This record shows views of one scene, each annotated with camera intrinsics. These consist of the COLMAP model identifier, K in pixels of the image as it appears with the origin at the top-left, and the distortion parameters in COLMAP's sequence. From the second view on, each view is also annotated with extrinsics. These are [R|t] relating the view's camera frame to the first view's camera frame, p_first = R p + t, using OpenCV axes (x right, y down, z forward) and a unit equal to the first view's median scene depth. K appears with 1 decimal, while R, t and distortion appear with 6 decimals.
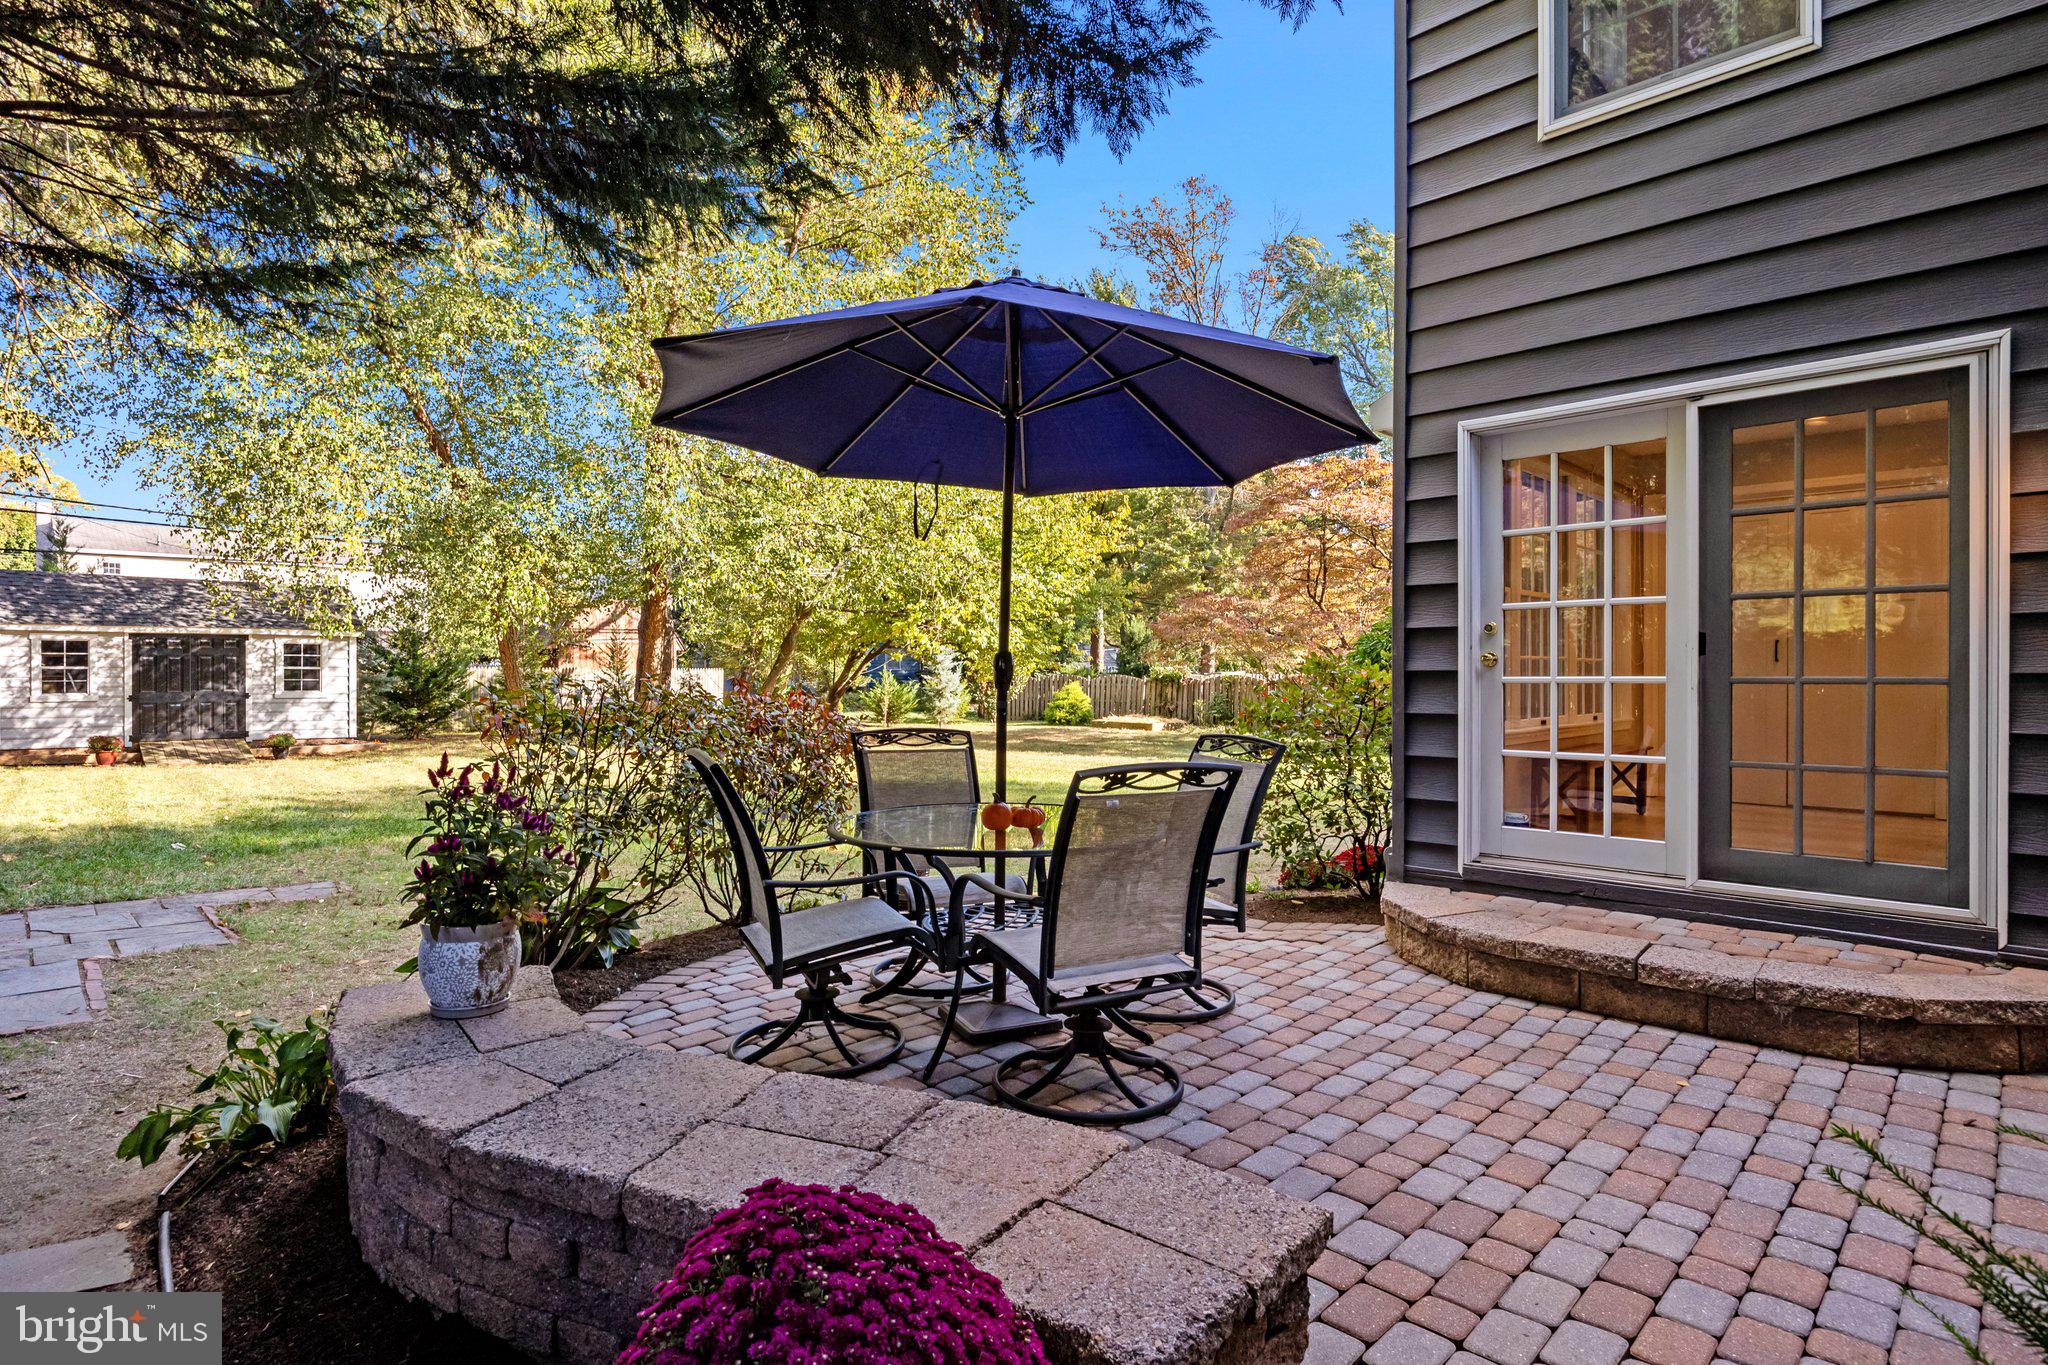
lens RADIAL K [[1057.1, 0, 978.4], [0, 1057.1, 667.5], [0, 0, 1]] dist [-0.013049, 0.001181]
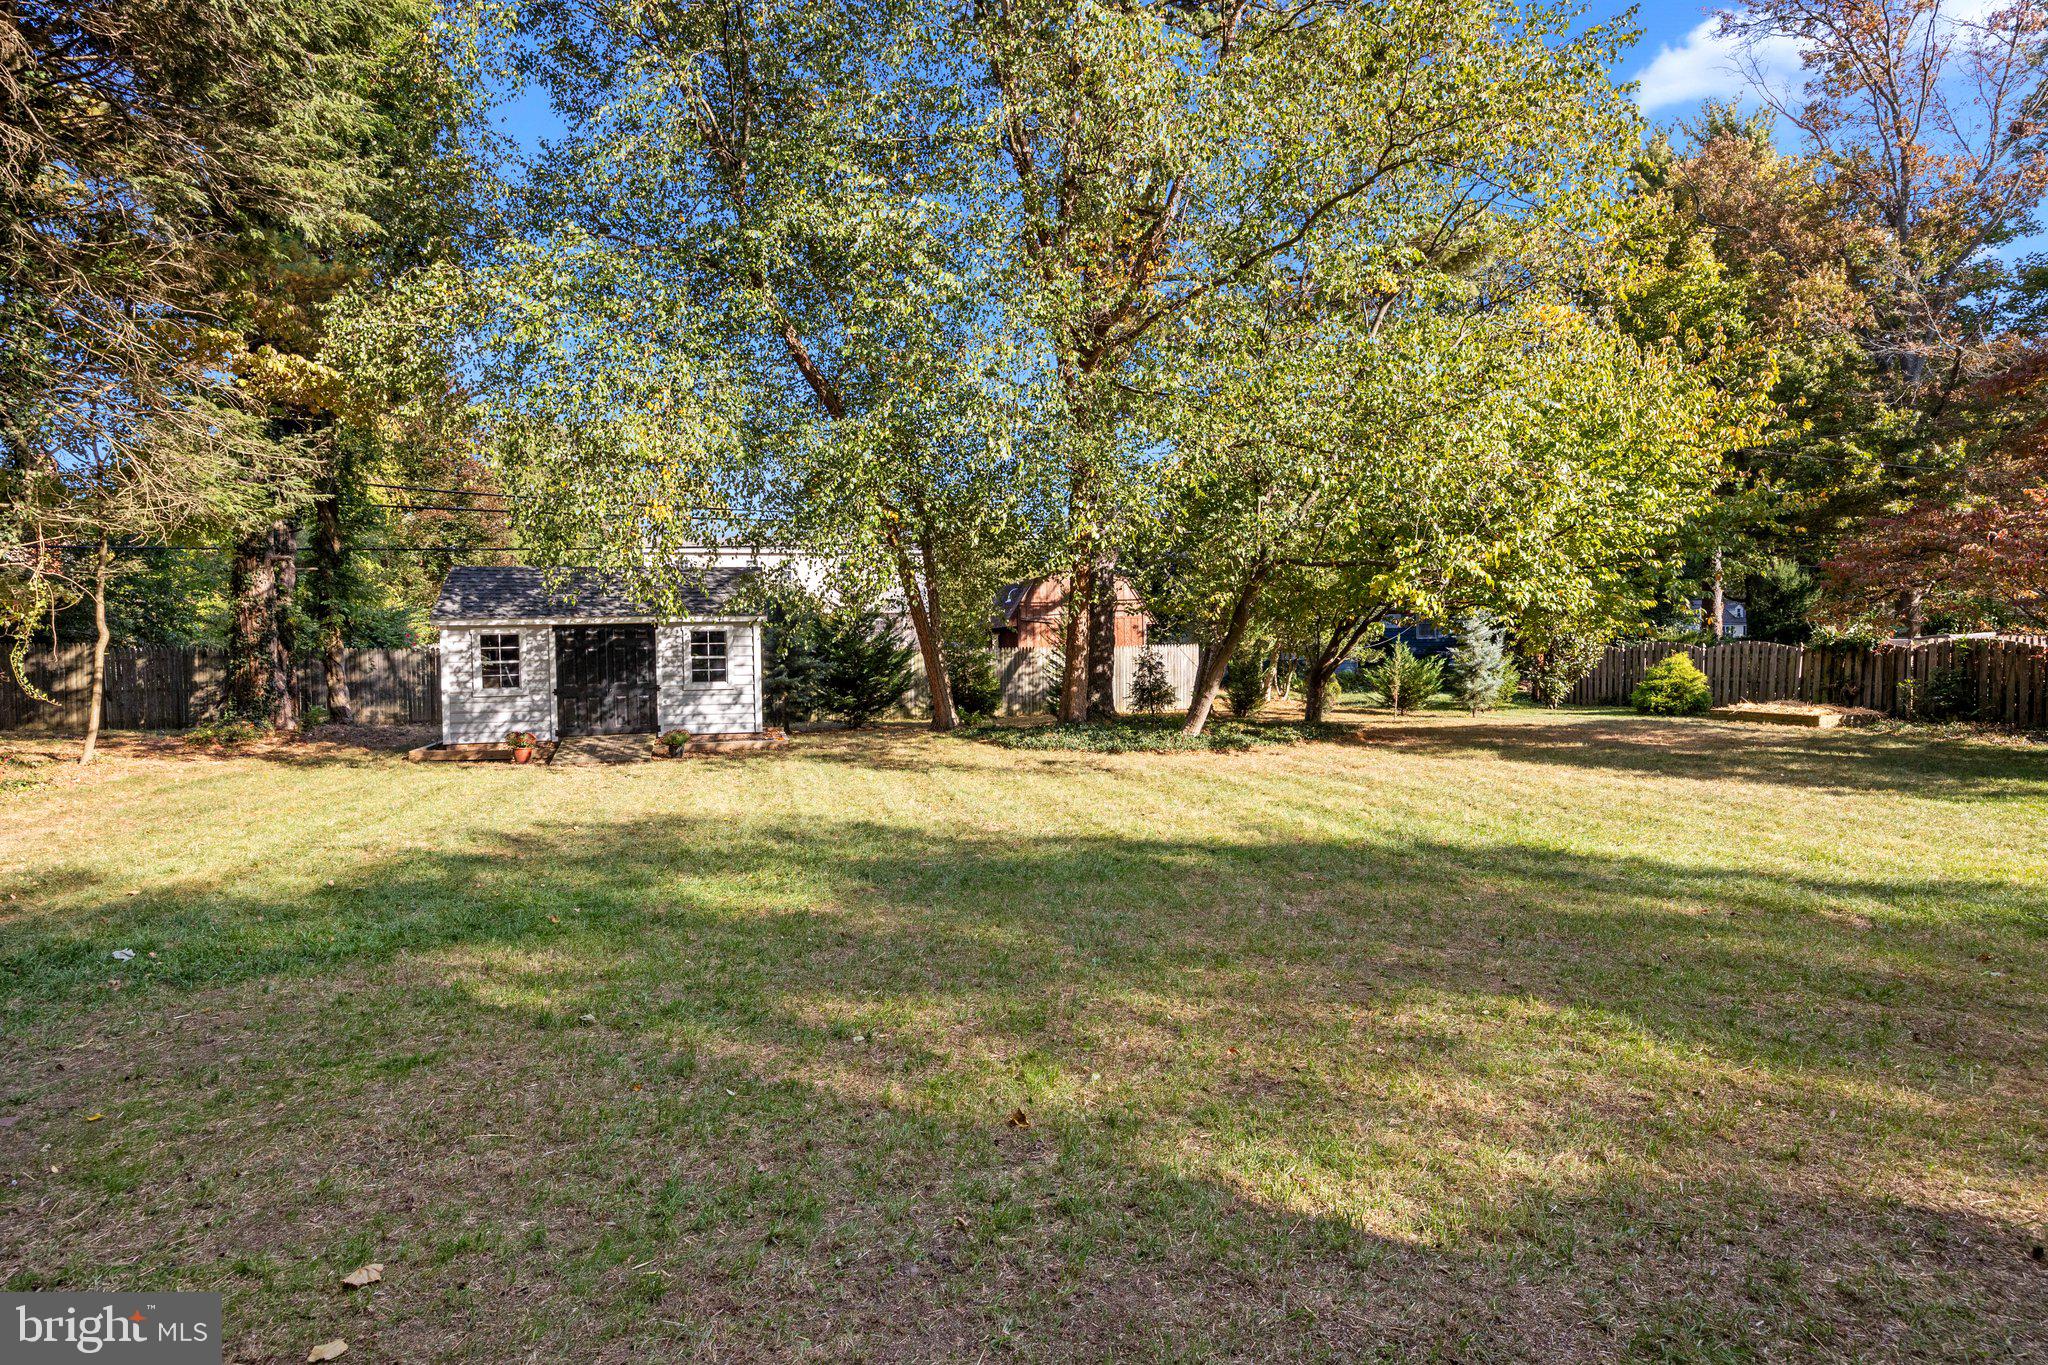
lens RADIAL K [[1057.1, 0, 1027.0], [0, 1057.1, 688.8], [0, 0, 1]] dist [-0.013049, 0.001181]
pose [[0.895491, -0.001429, -0.445077, 0.021369], [0.023792, 0.998719, 0.044664, -0.006467], [0.444442, -0.050585, 0.894378, 0.291951]]
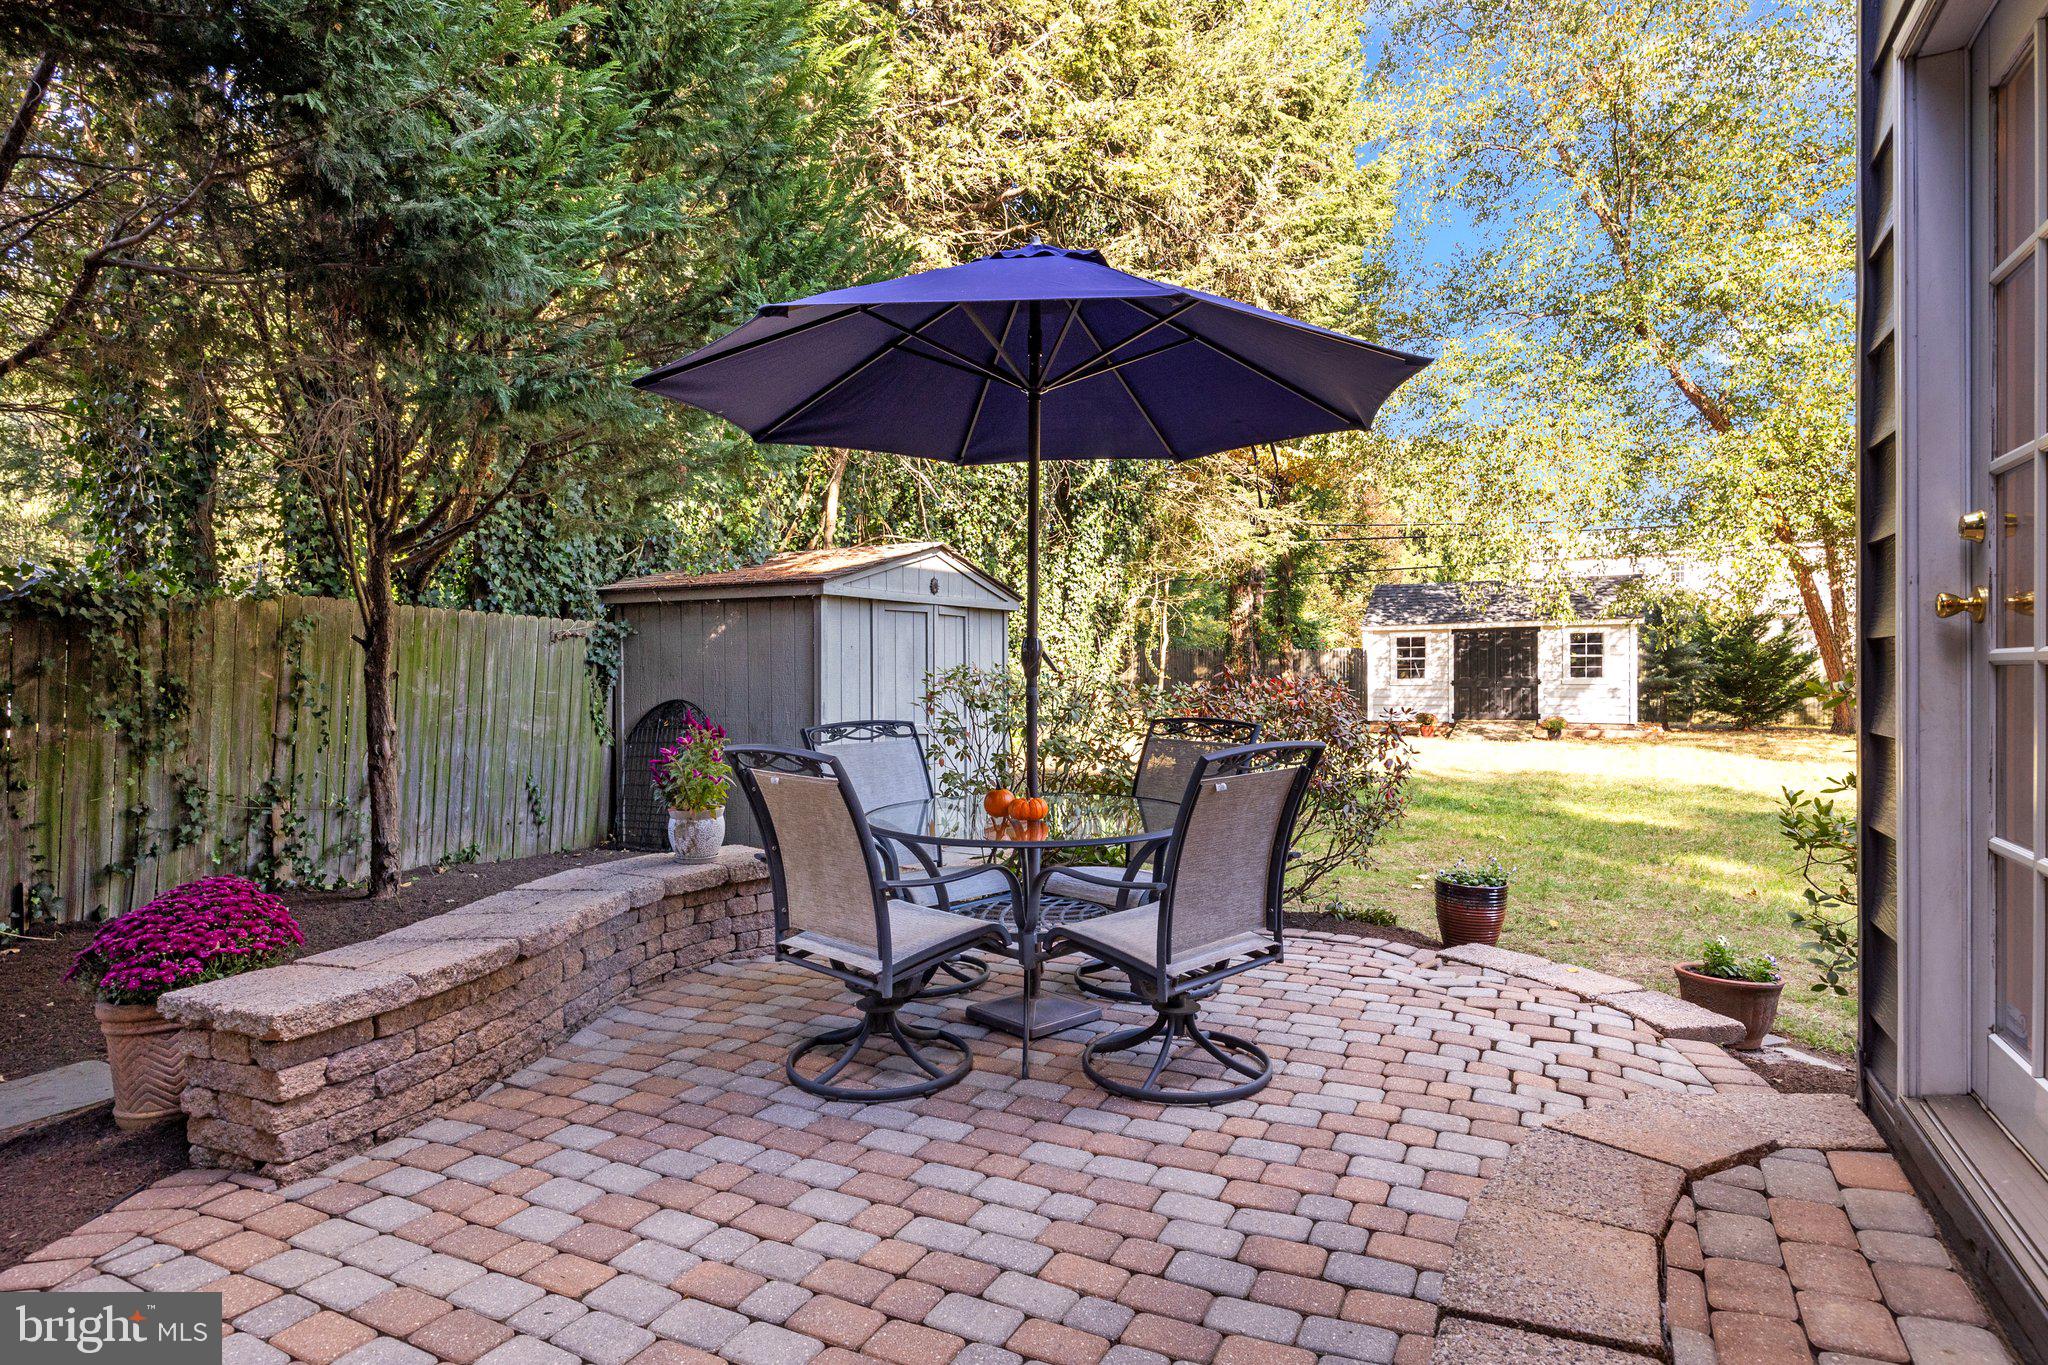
lens RADIAL K [[1057.1, 0, 1031.8], [0, 1057.1, 687.0], [0, 0, 1]] dist [-0.013049, 0.001181]
pose [[0.322781, 0.011565, -0.946403, 0.179052], [0.018031, 0.999669, 0.018366, 0.002334], [0.946302, -0.022993, 0.322466, 0.130939]]
